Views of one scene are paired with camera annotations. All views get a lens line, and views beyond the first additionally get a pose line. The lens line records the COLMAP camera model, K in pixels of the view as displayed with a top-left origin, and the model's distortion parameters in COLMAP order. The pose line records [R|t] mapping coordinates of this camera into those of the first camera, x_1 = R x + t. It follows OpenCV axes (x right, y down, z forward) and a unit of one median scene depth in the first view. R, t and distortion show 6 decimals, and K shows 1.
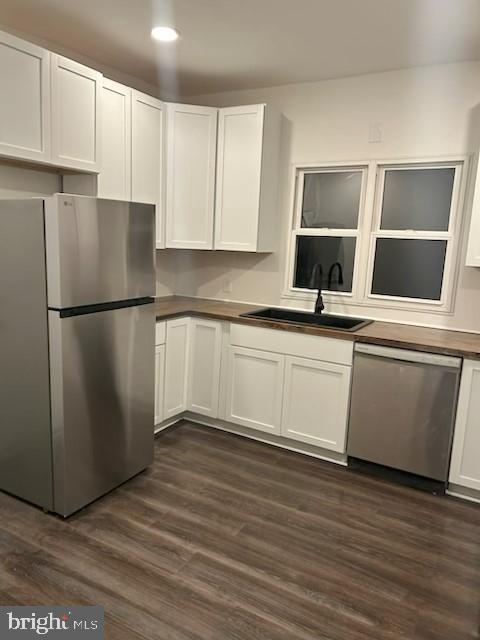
lens RADIAL K [[476.3, 0, 240.0], [0, 476.3, 320.0], [0, 0, 1]] dist [0.002432, 0.001865]
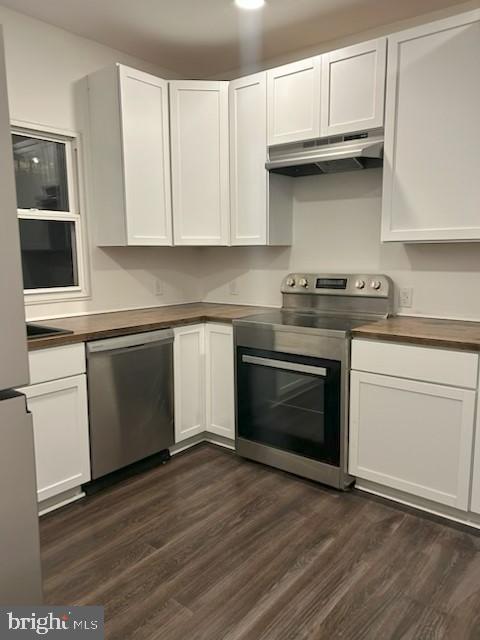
lens RADIAL K [[480.1, 0, 240.0], [0, 480.1, 320.0], [0, 0, 1]] dist [0.066991, -0.002154]
pose [[0.157115, -0.183899, 0.970307, -0.566781], [0.177865, 0.971713, 0.155365, -0.080805], [-0.971431, 0.148174, 0.185380, 0.624766]]
